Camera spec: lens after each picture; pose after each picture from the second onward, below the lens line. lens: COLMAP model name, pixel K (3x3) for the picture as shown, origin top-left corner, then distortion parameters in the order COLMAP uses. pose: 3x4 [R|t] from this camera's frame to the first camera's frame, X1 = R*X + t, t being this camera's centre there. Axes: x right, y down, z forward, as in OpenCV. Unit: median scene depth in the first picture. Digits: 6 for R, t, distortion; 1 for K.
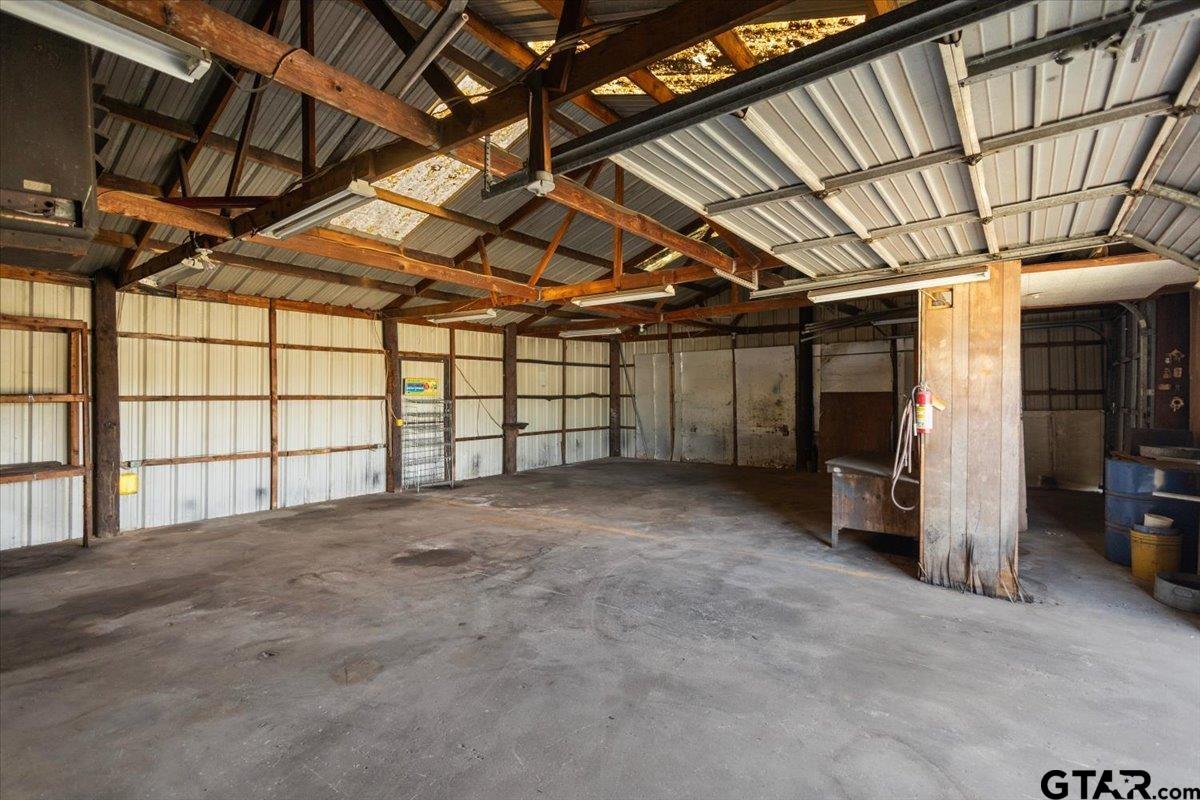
lens RADIAL K [[563.7, 0, 599.4], [0, 563.7, 397.0], [0, 0, 1]] dist [0.003938, -0.000727]
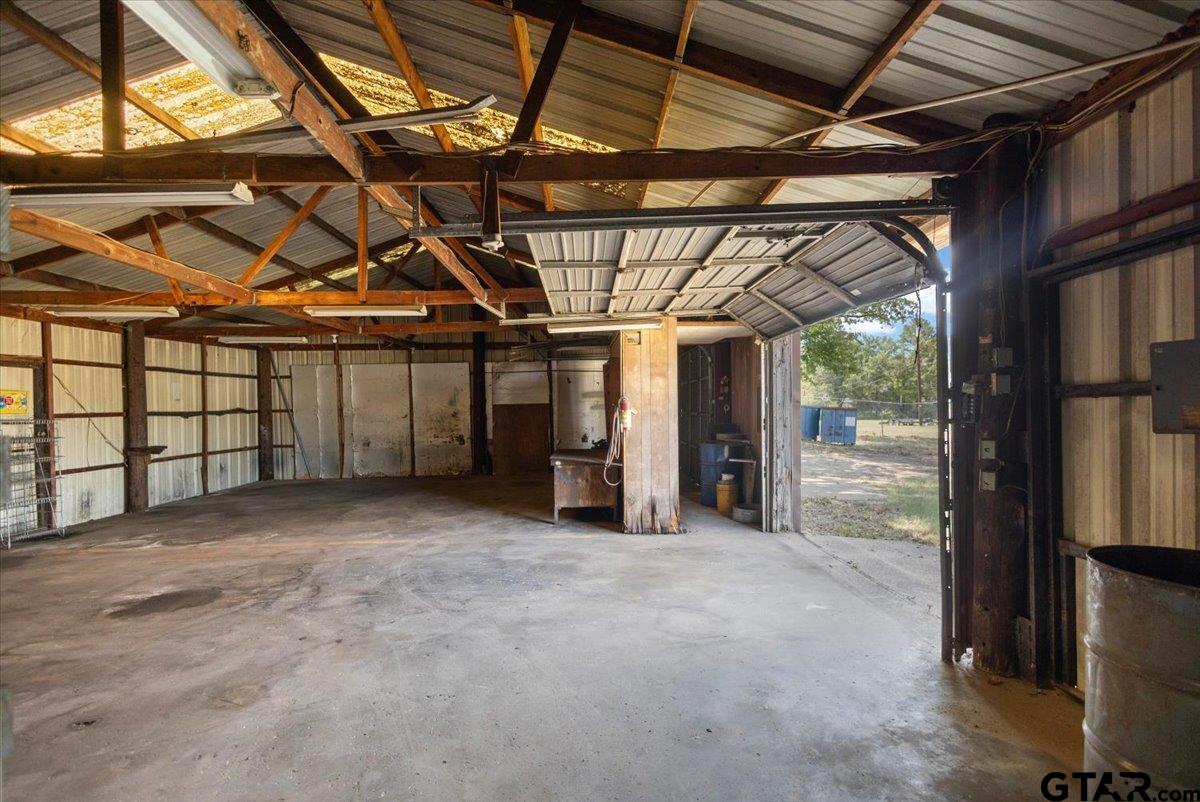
lens RADIAL K [[569.0, 0, 613.6], [0, 569.0, 412.7], [0, 0, 1]] dist [0.003221, 0.000197]
pose [[0.768361, -0.018598, 0.639746, -0.297276], [0.017032, 0.999818, 0.008611, 0.004561], [-0.639790, 0.004280, 0.768538, -0.077916]]
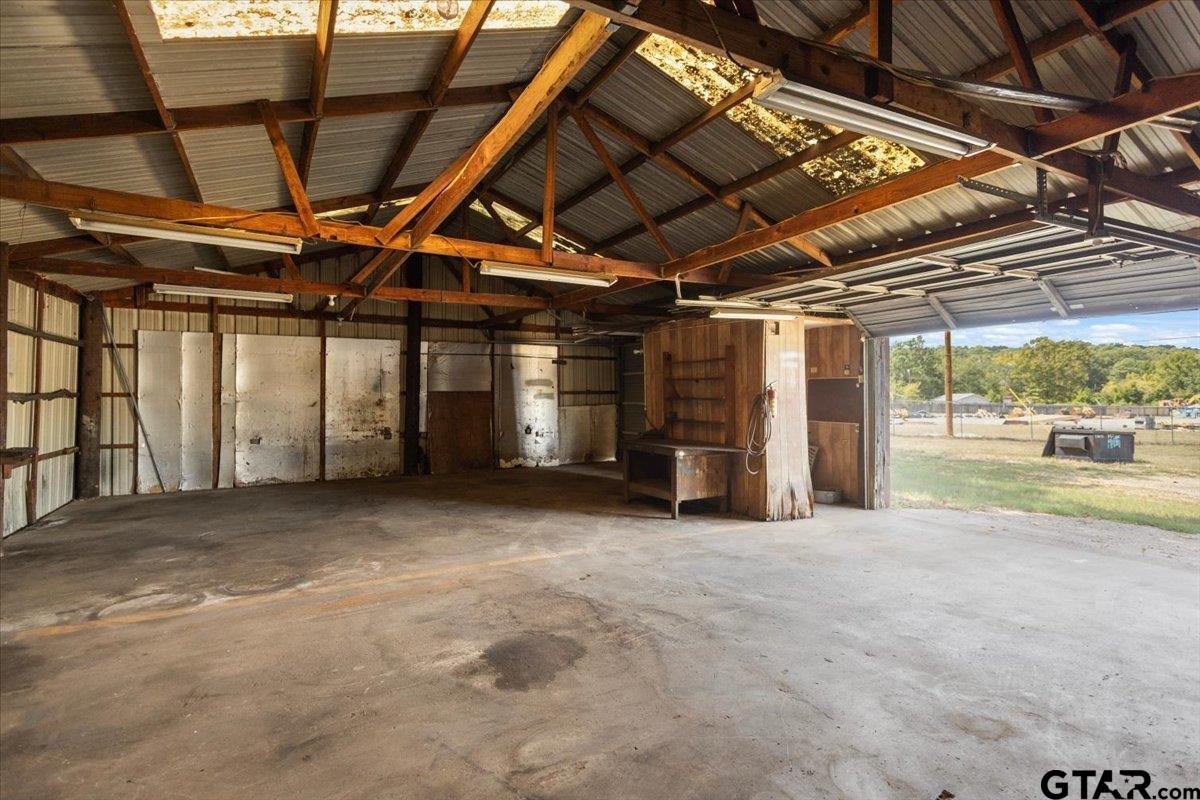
lens RADIAL K [[584.1, 0, 600.5], [0, 584.1, 381.3], [0, 0, 1]] dist [0.004581, 0.000378]
pose [[0.401368, 0.023777, 0.915608, -0.775240], [0.003245, 0.999620, -0.027381, 0.006112], [-0.915911, 0.013961, 0.401138, 0.622155]]
